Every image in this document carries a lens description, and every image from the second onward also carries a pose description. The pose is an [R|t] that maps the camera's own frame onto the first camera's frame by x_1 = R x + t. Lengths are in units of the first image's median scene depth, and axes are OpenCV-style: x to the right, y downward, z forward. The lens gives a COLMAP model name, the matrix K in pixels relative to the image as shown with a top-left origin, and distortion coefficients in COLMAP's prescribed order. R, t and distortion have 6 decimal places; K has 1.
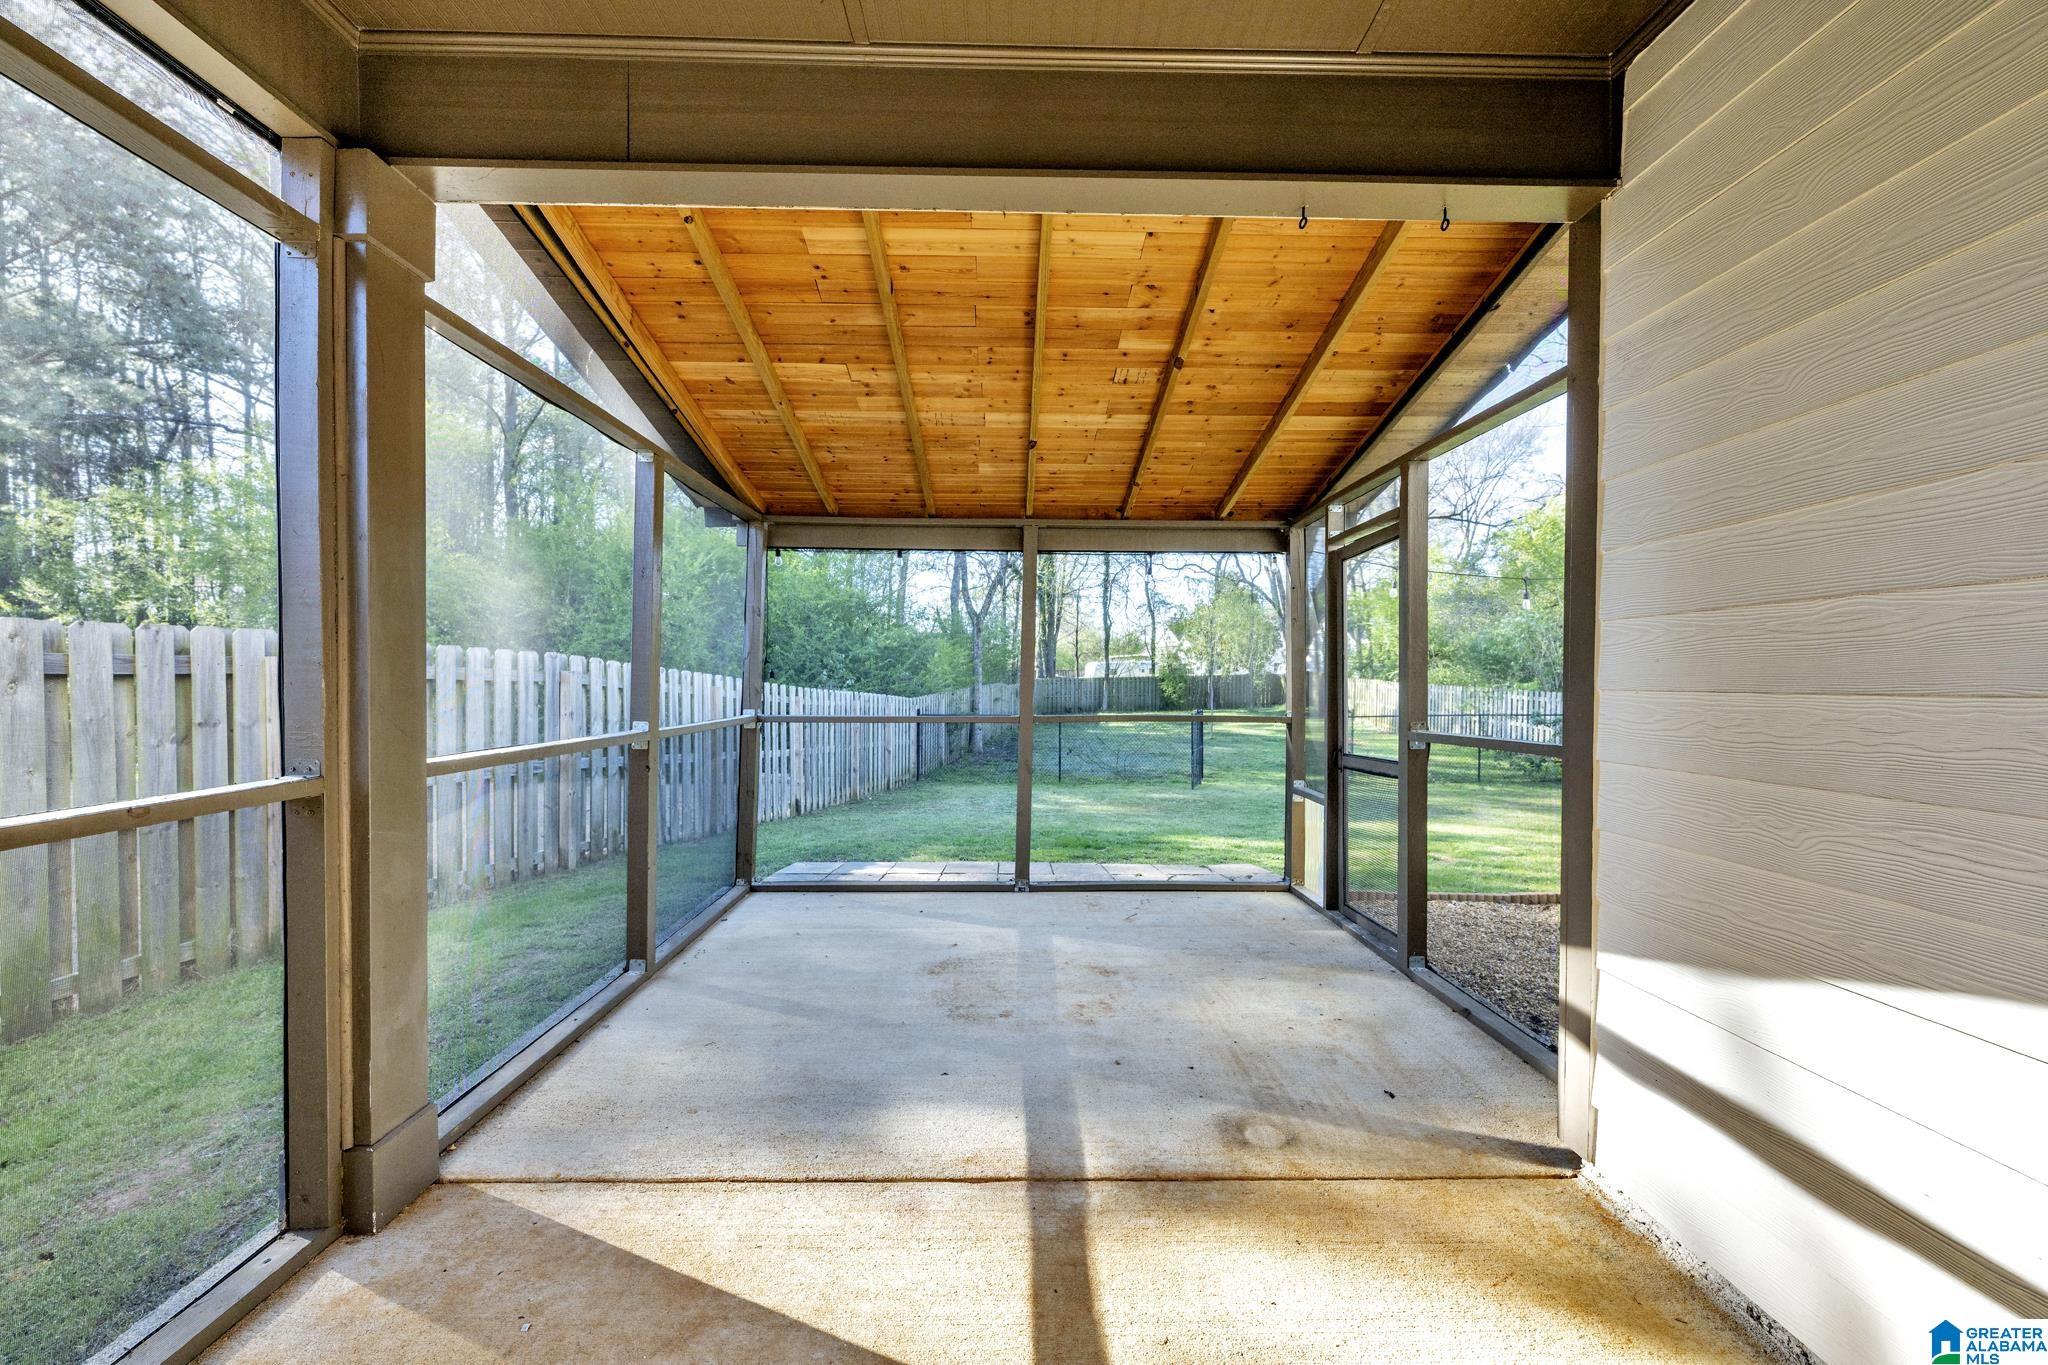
lens RADIAL K [[808.8, 0, 1024.0], [0, 808.8, 682.5], [0, 0, 1]] dist [0.000953, -0.000155]
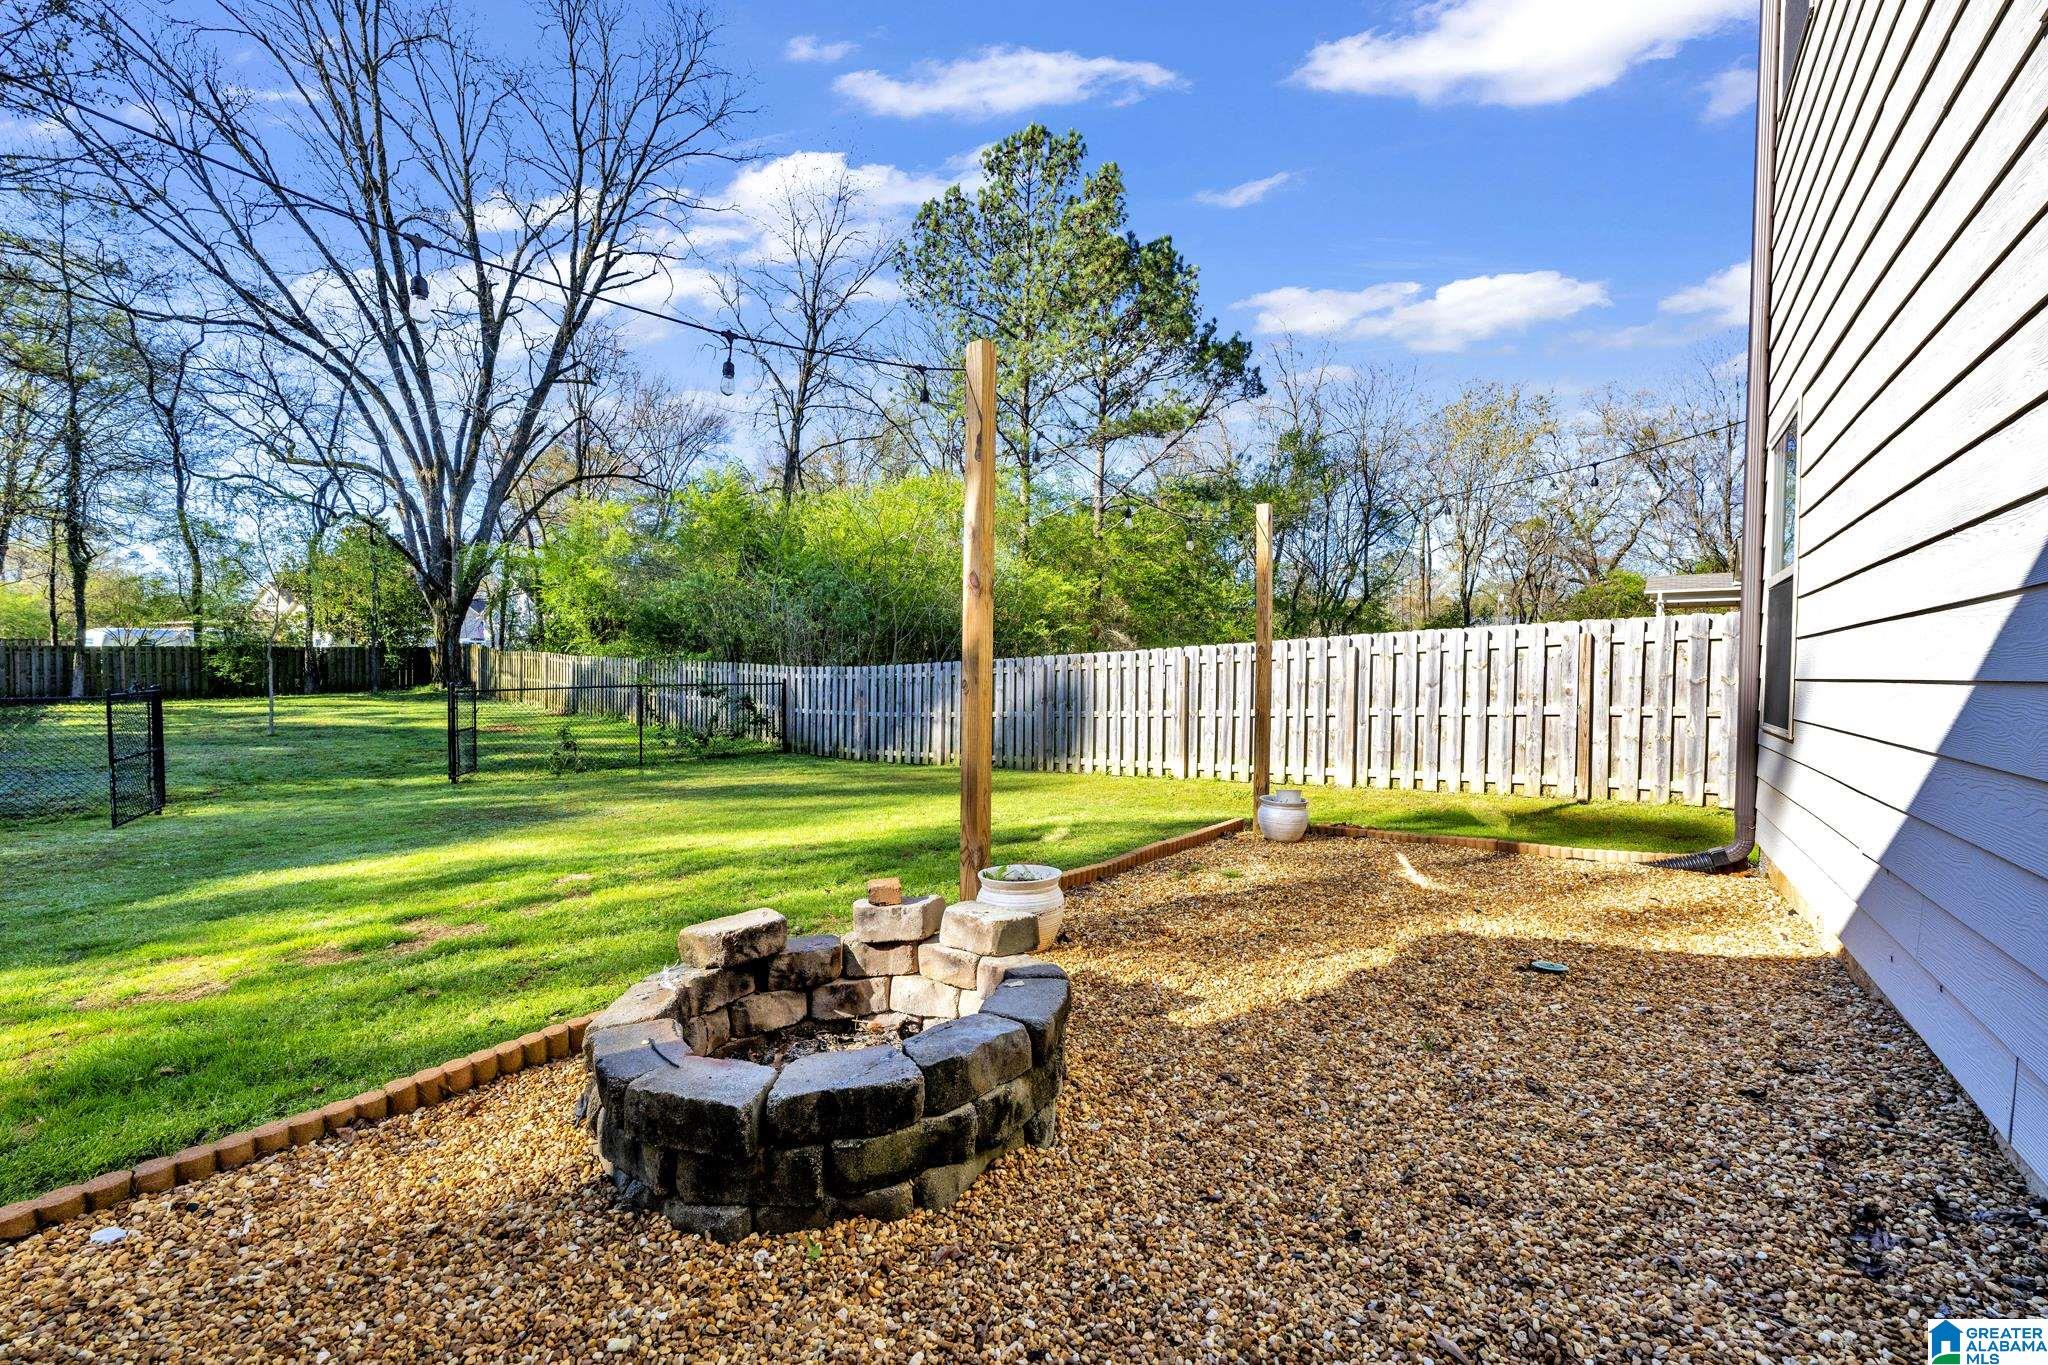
lens RADIAL K [[808.8, 0, 1024.0], [0, 808.8, 682.5], [0, 0, 1]] dist [0.000953, -0.000155]
pose [[0.616783, -0.011471, 0.787050, 0.723695], [-0.002824, 0.999855, 0.016786, 0.104969], [-0.787128, -0.012576, 0.616661, 0.814058]]
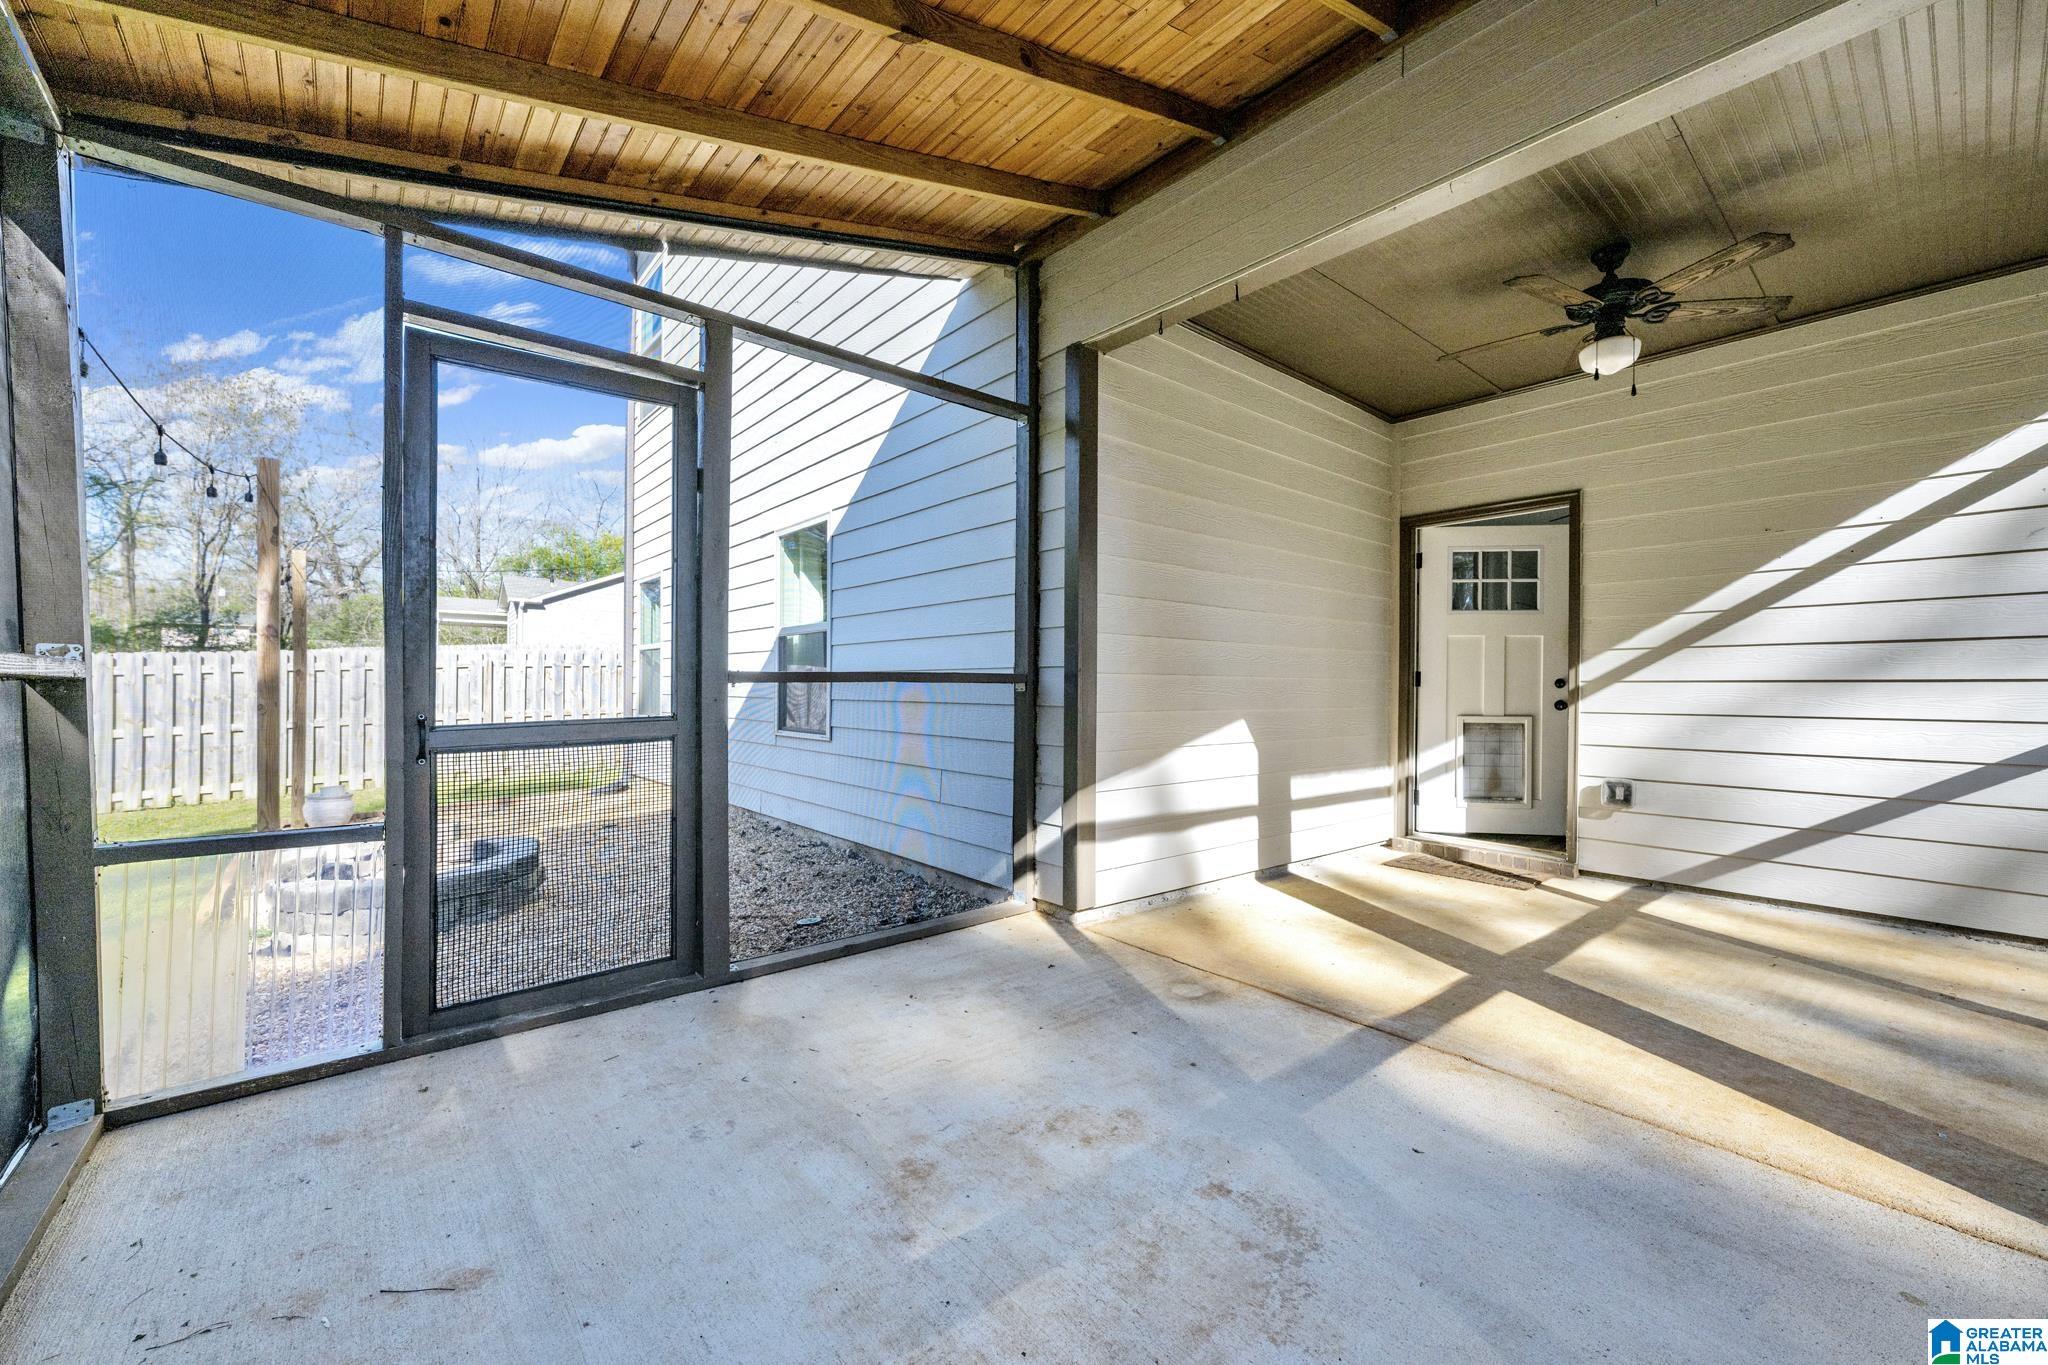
lens RADIAL K [[806.8, 0, 1024.0], [0, 806.8, 682.5], [0, 0, 1]] dist [-0.001403, -0.000259]
pose [[-0.624594, -0.005765, 0.780929, -0.326986], [-0.009352, 0.999956, -0.000098, 0.070654], [-0.780894, -0.007364, -0.624620, 1.315508]]
